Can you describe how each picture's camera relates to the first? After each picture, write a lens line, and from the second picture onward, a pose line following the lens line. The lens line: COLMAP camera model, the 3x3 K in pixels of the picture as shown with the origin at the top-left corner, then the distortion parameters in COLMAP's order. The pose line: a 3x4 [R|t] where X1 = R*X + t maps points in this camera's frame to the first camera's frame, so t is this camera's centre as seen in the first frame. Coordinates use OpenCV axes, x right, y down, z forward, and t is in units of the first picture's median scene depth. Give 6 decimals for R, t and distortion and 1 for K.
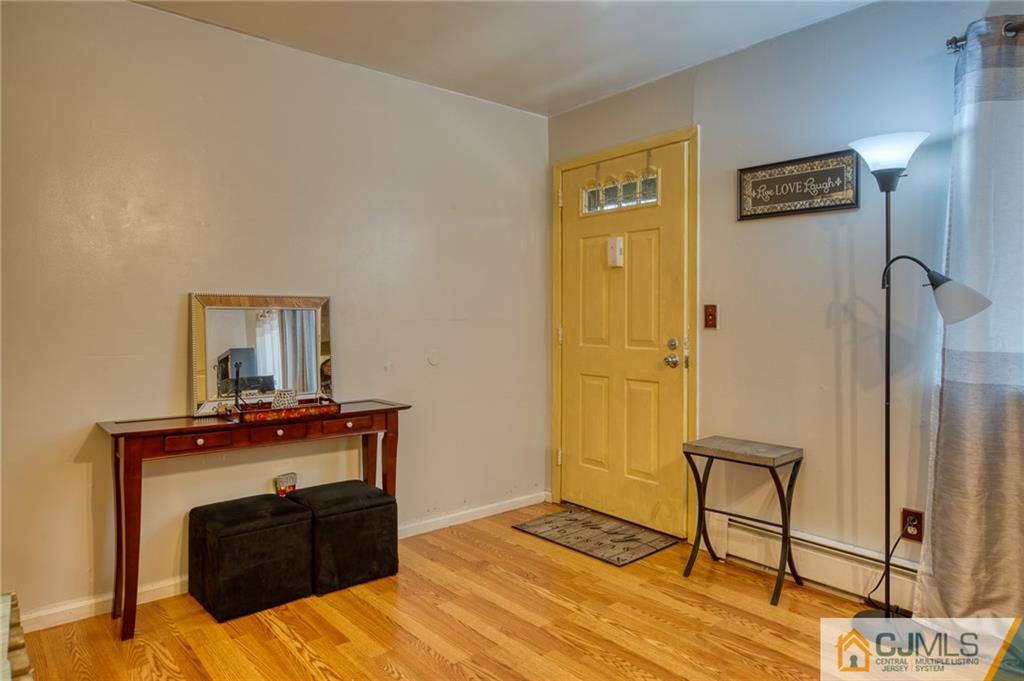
lens RADIAL K [[650.8, 0, 512.0], [0, 650.8, 340.5], [0, 0, 1]] dist [-0.002216, -0.000013]
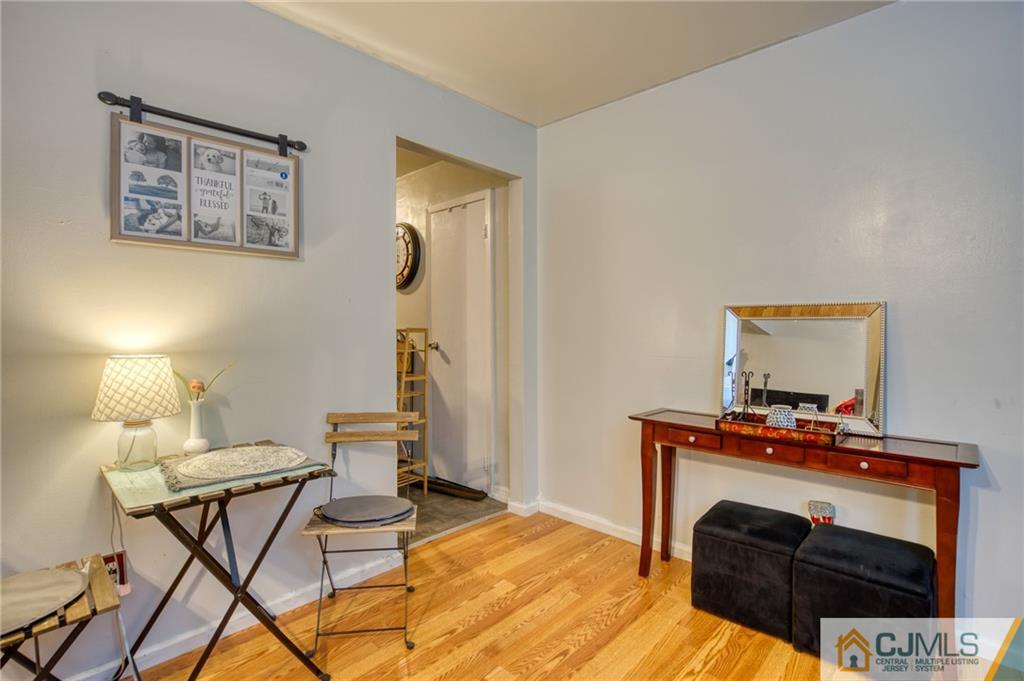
lens RADIAL K [[486.3, 0, 512.0], [0, 486.3, 340.5], [0, 0, 1]] dist [-0.048759, 0.017007]
pose [[0.097775, 0.021781, -0.994970, 0.285025], [-0.029979, 0.999371, 0.018931, -0.018245], [0.994757, 0.027977, 0.098367, 0.554568]]
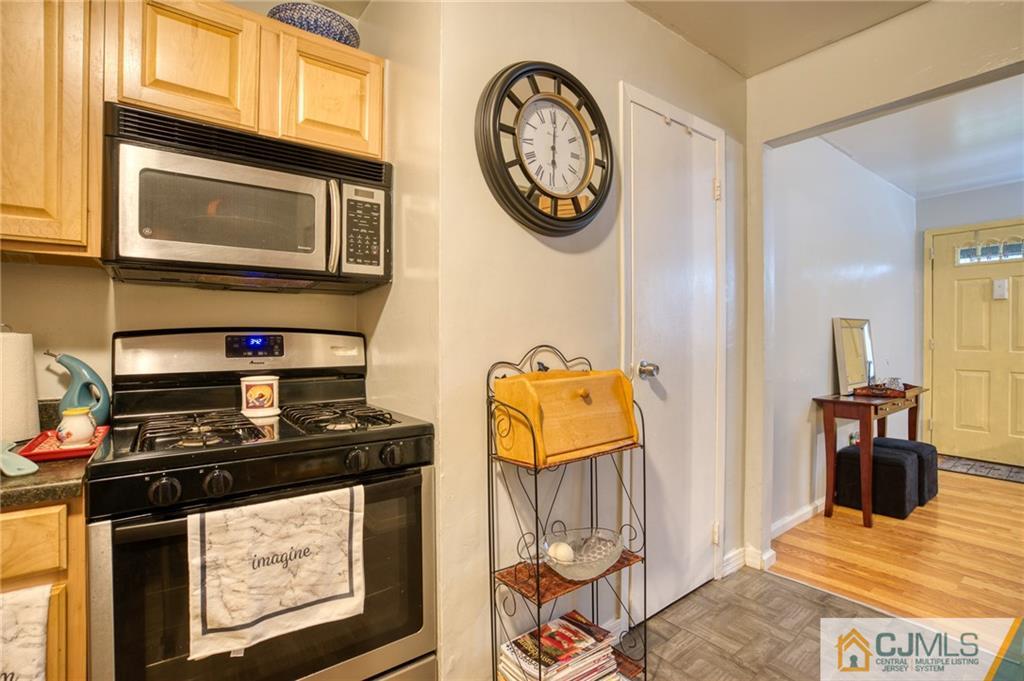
lens RADIAL K [[486.3, 0, 512.0], [0, 486.3, 340.5], [0, 0, 1]] dist [-0.048759, 0.017007]
pose [[0.998603, 0.001287, -0.052826, -1.253373], [-0.002357, 0.999793, -0.020192, 0.012971], [0.052789, 0.020288, 0.998400, -0.217994]]
